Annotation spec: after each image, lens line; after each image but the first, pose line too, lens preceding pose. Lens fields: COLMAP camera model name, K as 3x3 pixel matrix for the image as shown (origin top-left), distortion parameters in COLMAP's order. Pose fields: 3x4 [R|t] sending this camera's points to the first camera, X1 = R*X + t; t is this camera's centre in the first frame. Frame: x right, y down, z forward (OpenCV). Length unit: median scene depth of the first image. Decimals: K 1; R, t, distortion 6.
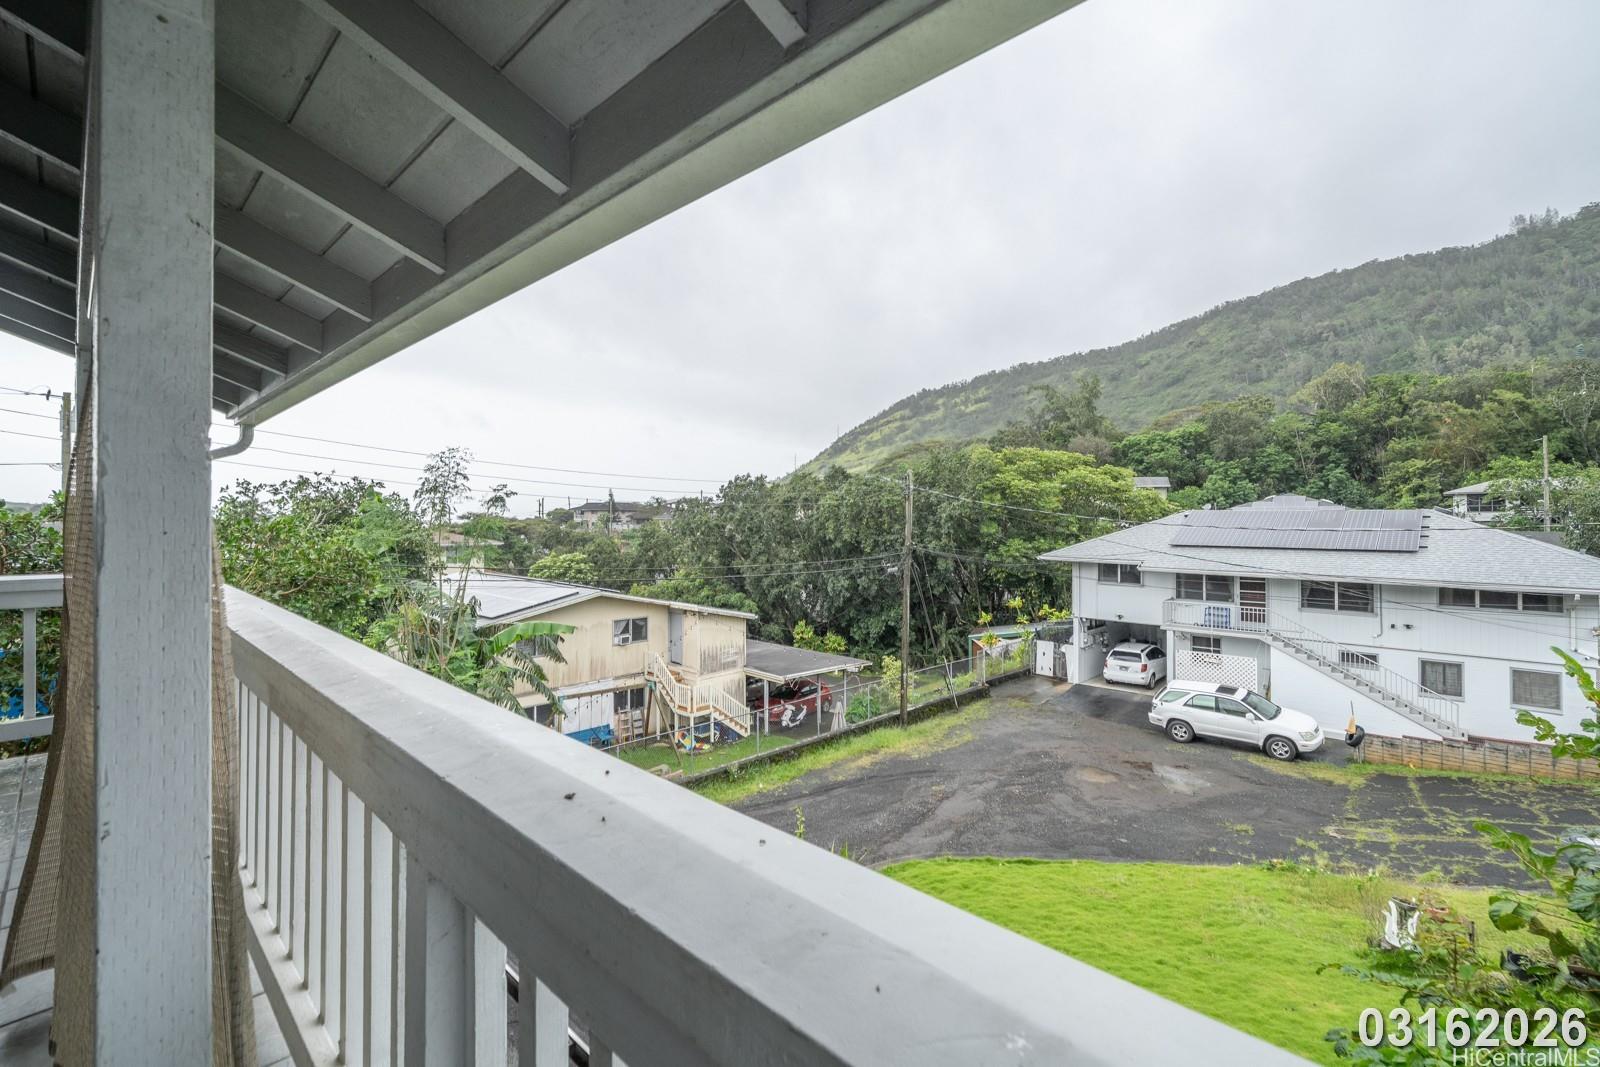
lens RADIAL K [[699.4, 0, 800.1], [0, 699.4, 530.8], [0, 0, 1]] dist [-0.000959, -0.000481]
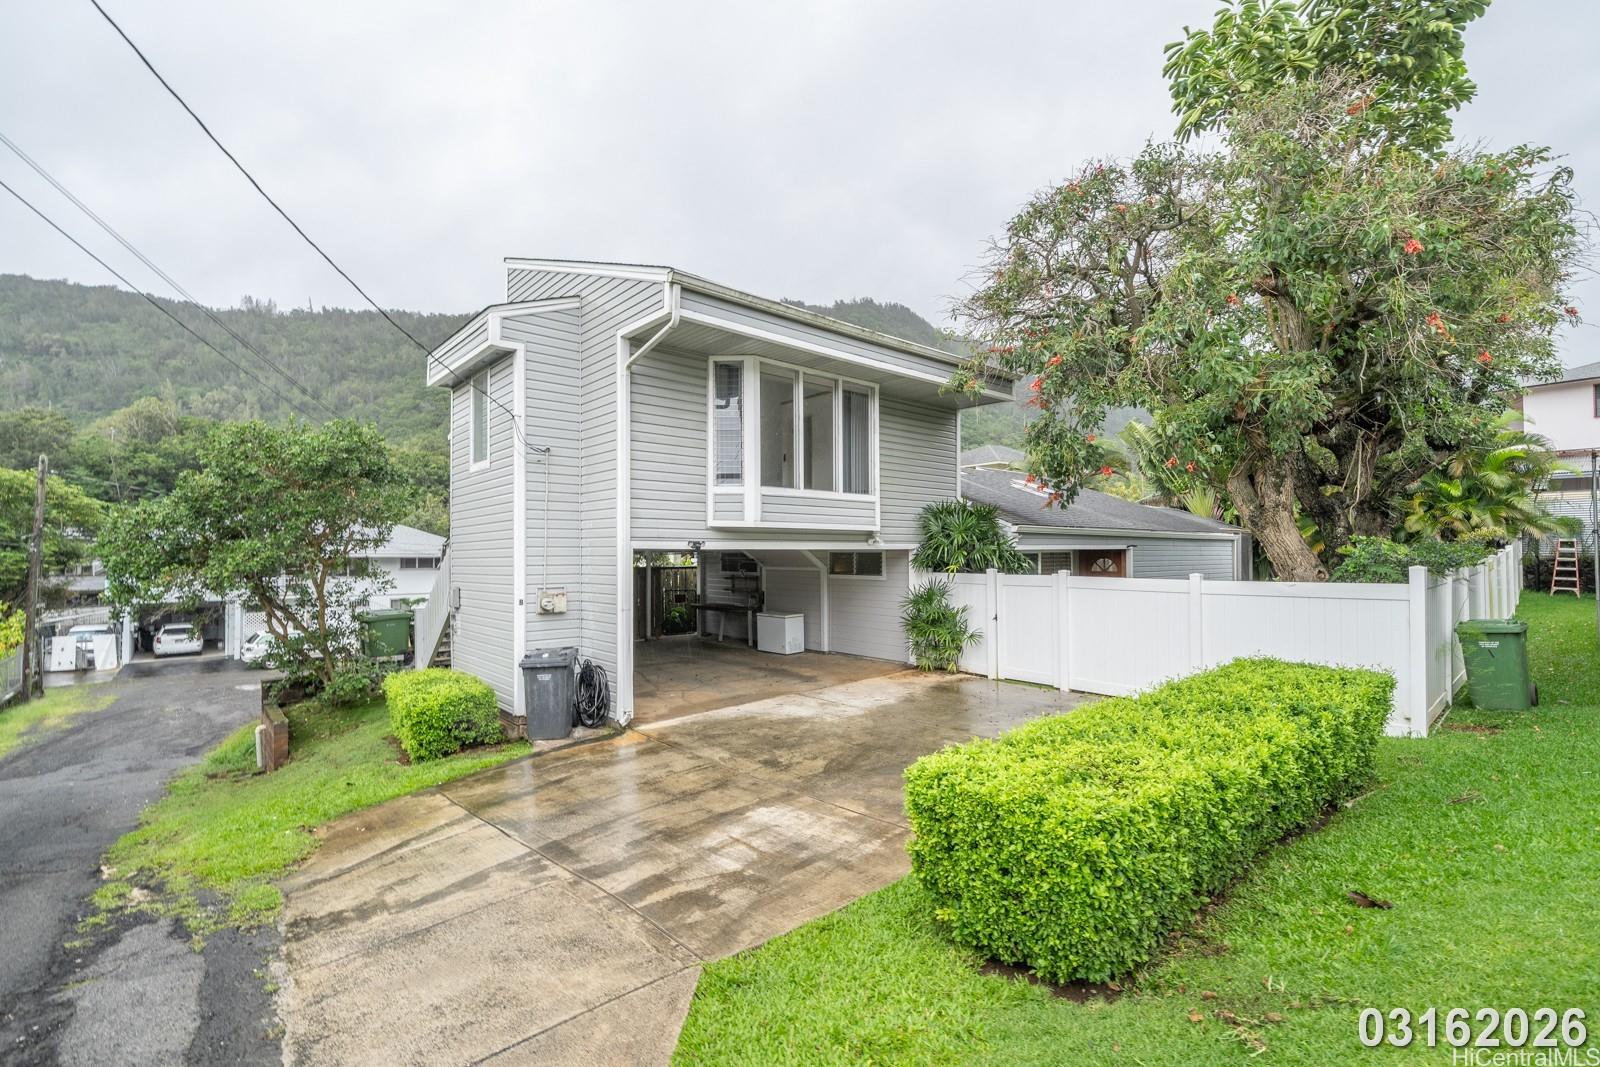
lens RADIAL K [[699.4, 0, 800.1], [0, 699.4, 530.8], [0, 0, 1]] dist [-0.000959, -0.000481]
pose [[0.091033, 0.034686, 0.995244, -0.397113], [0.024374, 0.999016, -0.037047, 0.047697], [-0.995550, 0.027631, 0.090098, -0.110988]]
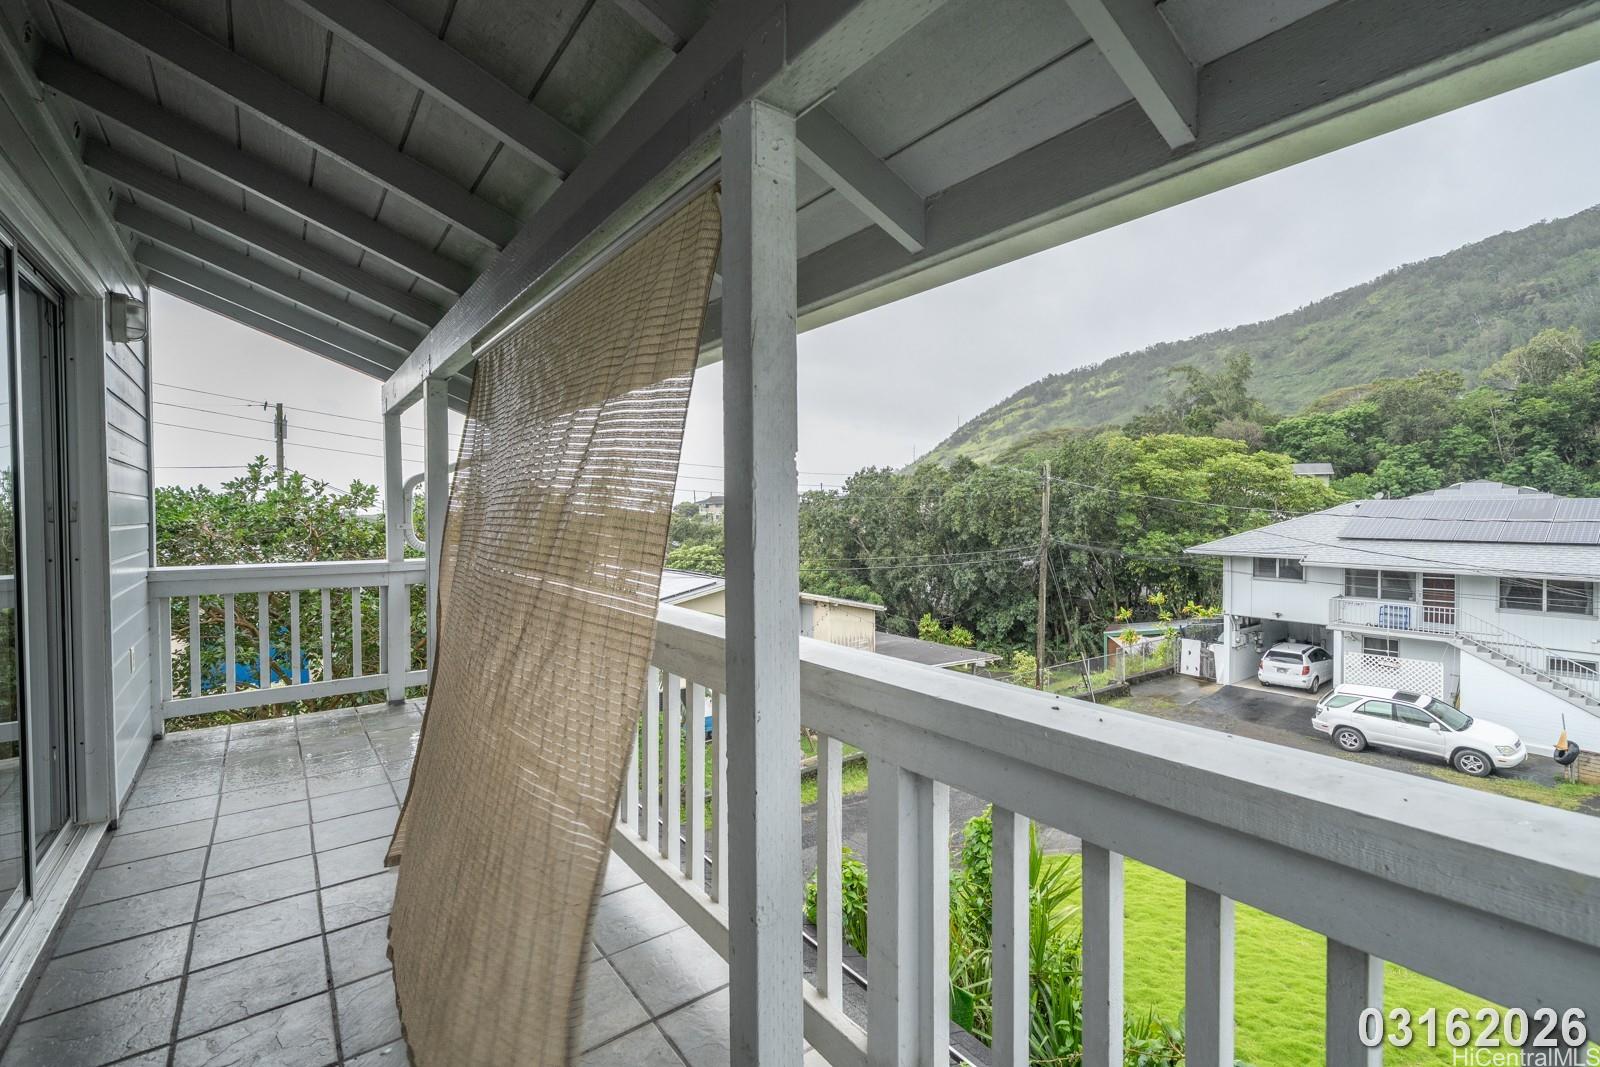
lens RADIAL K [[703.2, 0, 814.4], [0, 703.2, 537.5], [0, 0, 1]] dist [-0.000889, 0.000064]
pose [[0.989293, 0.001201, -0.145938, -0.010492], [0.001753, 0.999796, 0.020106, -0.000007], [0.145933, -0.020146, 0.989089, -0.008542]]
